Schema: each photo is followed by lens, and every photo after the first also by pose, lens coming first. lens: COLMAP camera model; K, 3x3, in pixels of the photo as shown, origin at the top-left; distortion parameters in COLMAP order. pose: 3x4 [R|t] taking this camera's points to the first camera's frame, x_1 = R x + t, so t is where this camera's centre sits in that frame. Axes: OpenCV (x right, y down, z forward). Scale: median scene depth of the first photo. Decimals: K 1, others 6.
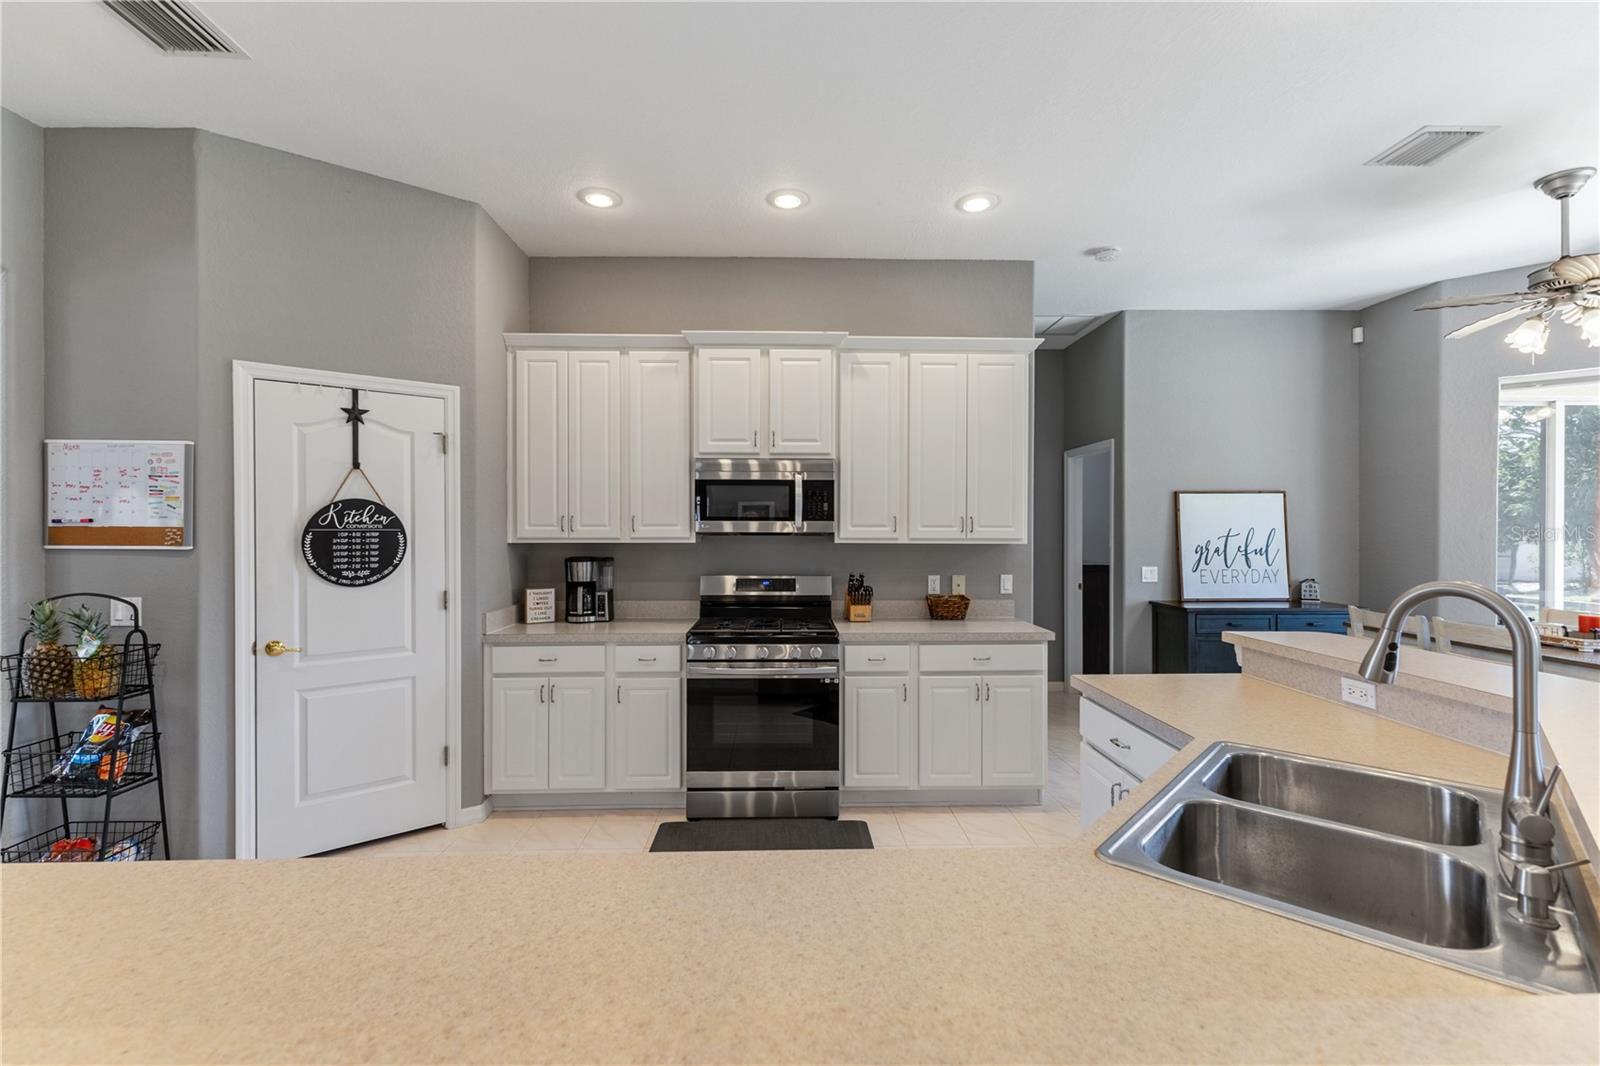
lens RADIAL K [[691.5, 0, 798.5], [0, 691.5, 529.4], [0, 0, 1]] dist [0.010543, -0.002010]
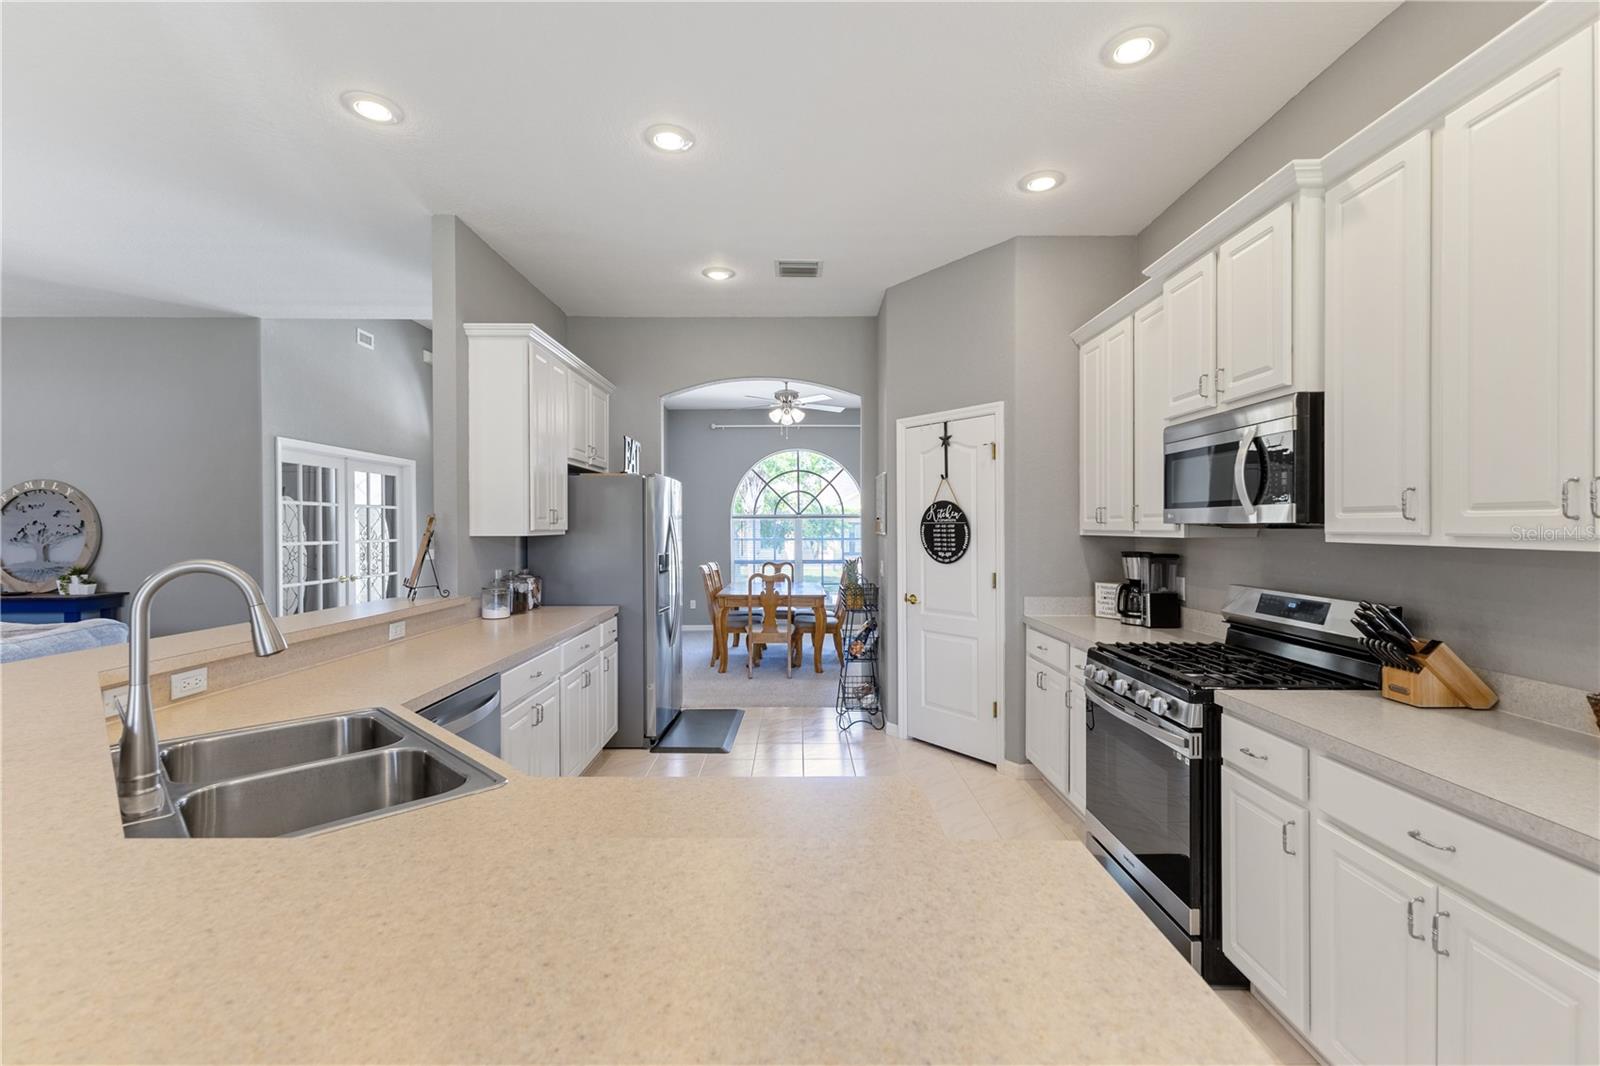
lens RADIAL K [[691.5, 0, 799.3], [0, 691.5, 528.4], [0, 0, 1]] dist [0.010543, -0.002010]
pose [[-0.019184, 0.002291, -0.999813, 0.616496], [0.000858, 0.999997, 0.002275, 0.006838], [0.999816, -0.000814, -0.019186, 0.597428]]
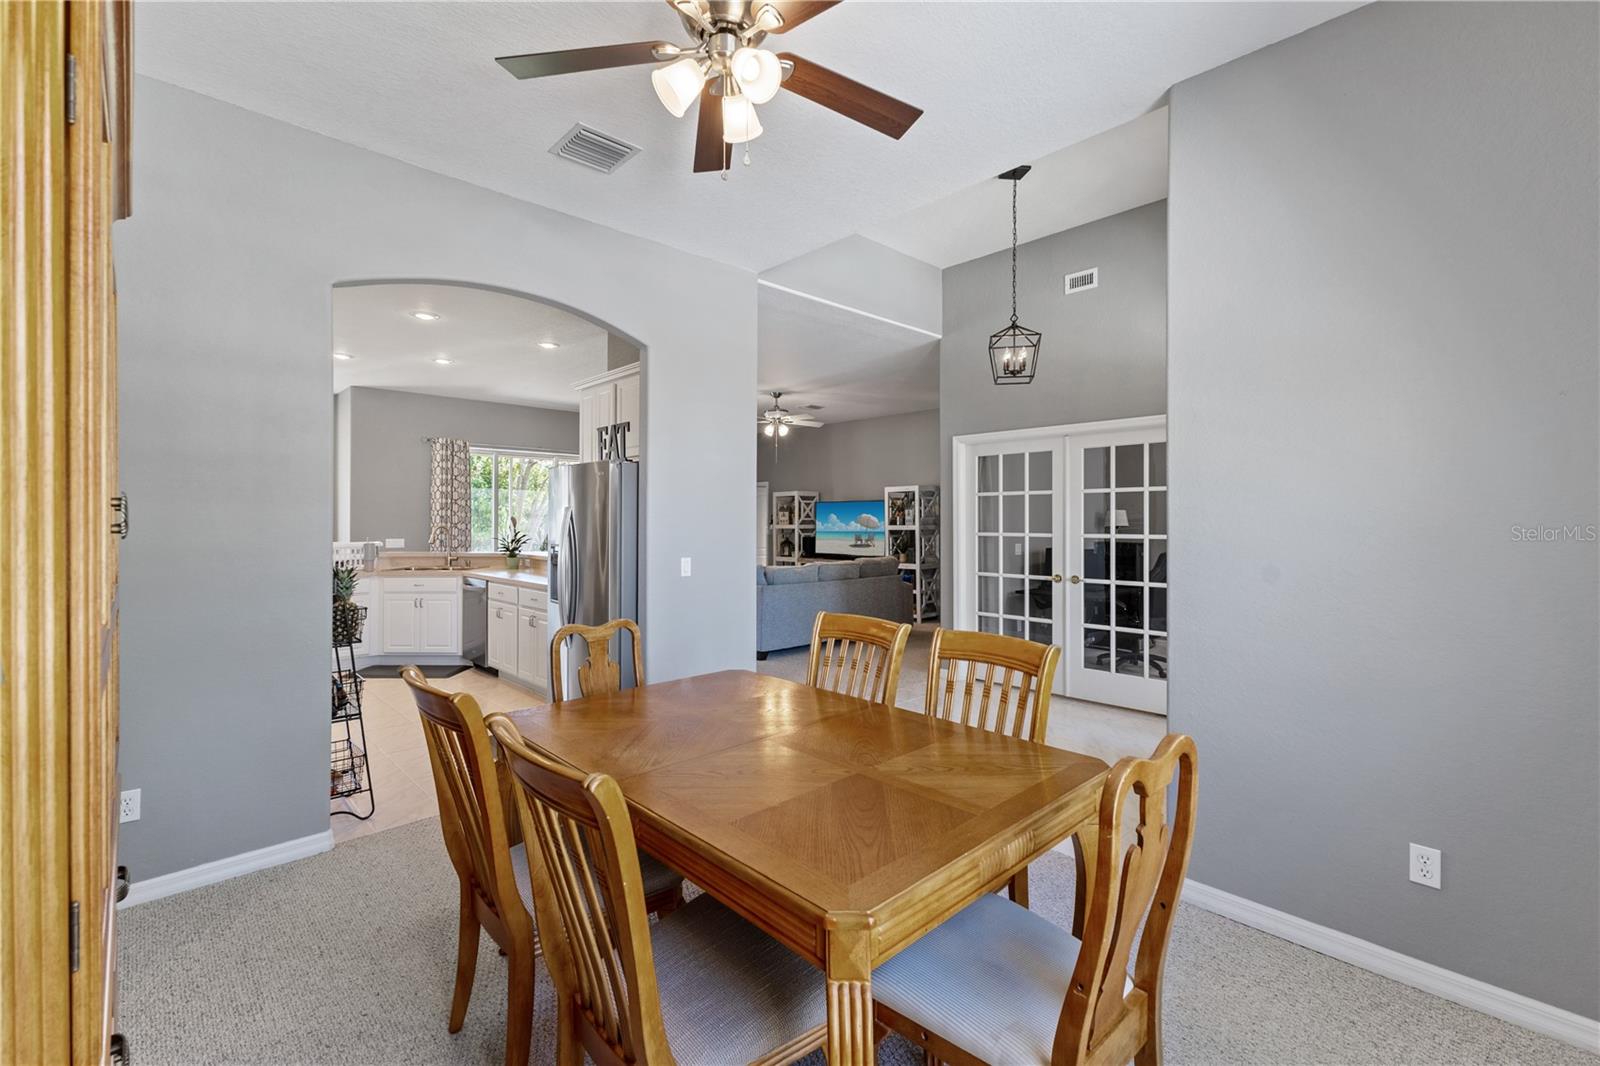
lens RADIAL K [[691.5, 0, 805.6], [0, 691.5, 521.1], [0, 0, 1]] dist [0.010543, -0.002010]
pose [[-0.675911, 0.000090, 0.736983, -1.730515], [0.003736, 0.999988, 0.003304, 0.007770], [-0.736974, 0.004986, -0.675903, 0.818261]]
